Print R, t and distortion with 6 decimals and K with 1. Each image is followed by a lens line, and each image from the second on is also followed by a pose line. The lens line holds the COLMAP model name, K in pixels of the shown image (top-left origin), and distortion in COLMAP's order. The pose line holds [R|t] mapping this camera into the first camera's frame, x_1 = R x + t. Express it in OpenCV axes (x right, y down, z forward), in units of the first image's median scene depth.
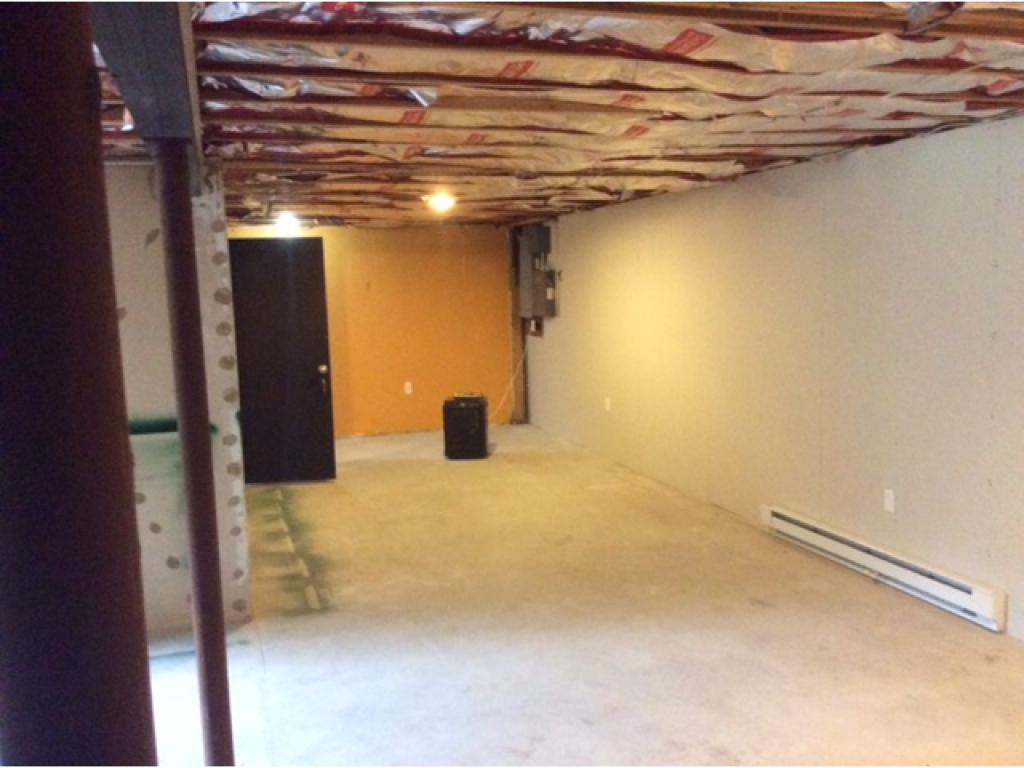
lens RADIAL K [[928.8, 0, 518.3], [0, 928.8, 379.9], [0, 0, 1]] dist [0.130646, -0.275721]
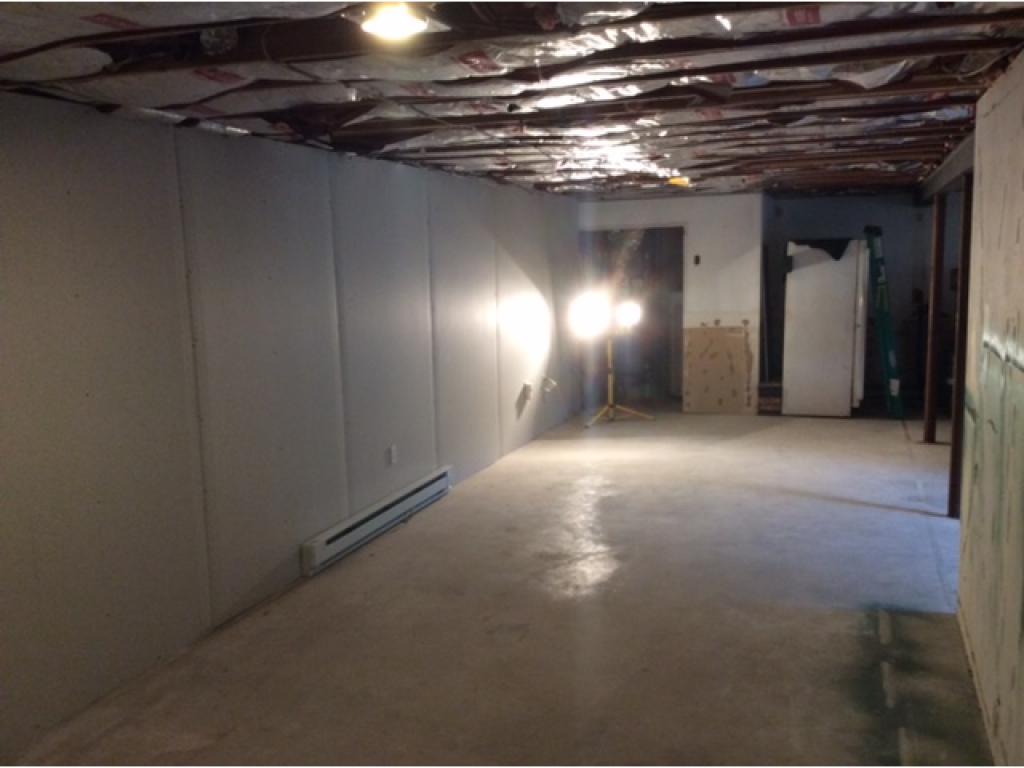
lens RADIAL K [[928.8, 0, 518.3], [0, 928.8, 379.9], [0, 0, 1]] dist [0.130646, -0.275721]
pose [[-0.793363, -0.032320, 0.607890, -0.464941], [0.112476, 0.973614, 0.198558, -0.186798], [-0.598268, 0.225902, -0.768794, 1.792155]]
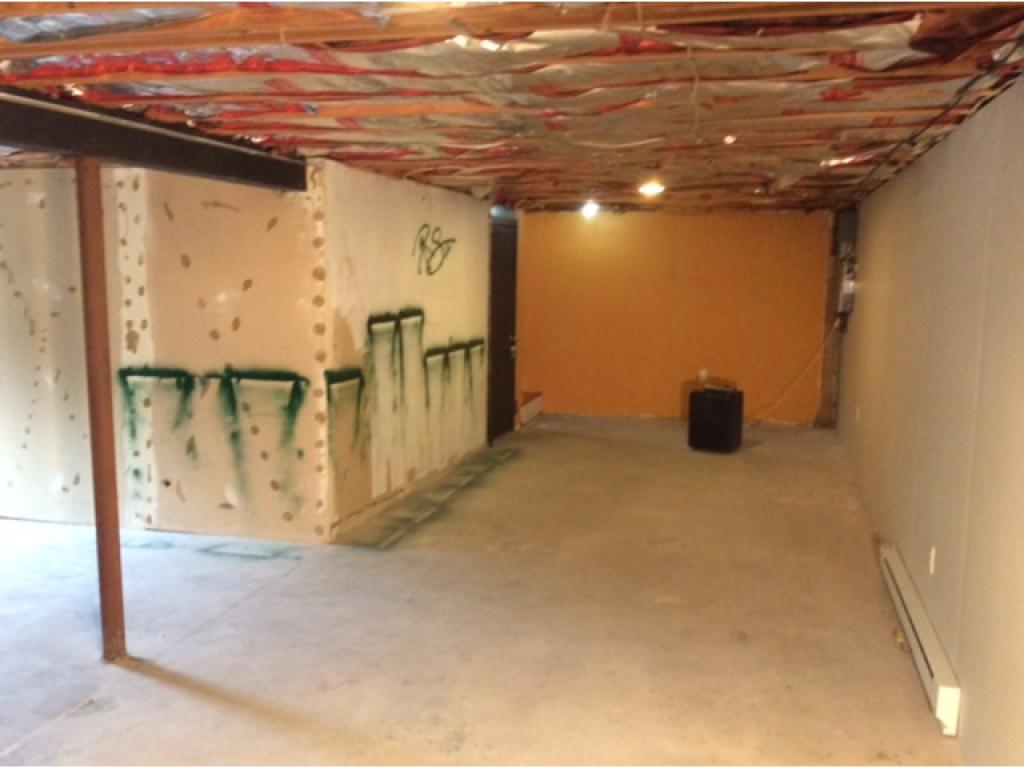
lens RADIAL K [[940.6, 0, 518.8], [0, 940.6, 381.0], [0, 0, 1]] dist [0.133252, -0.225841]
pose [[0.841103, 0.105970, -0.530392, 0.506816], [-0.094685, 0.994325, 0.048507, -0.031892], [0.532523, 0.009421, 0.846363, 0.096869]]
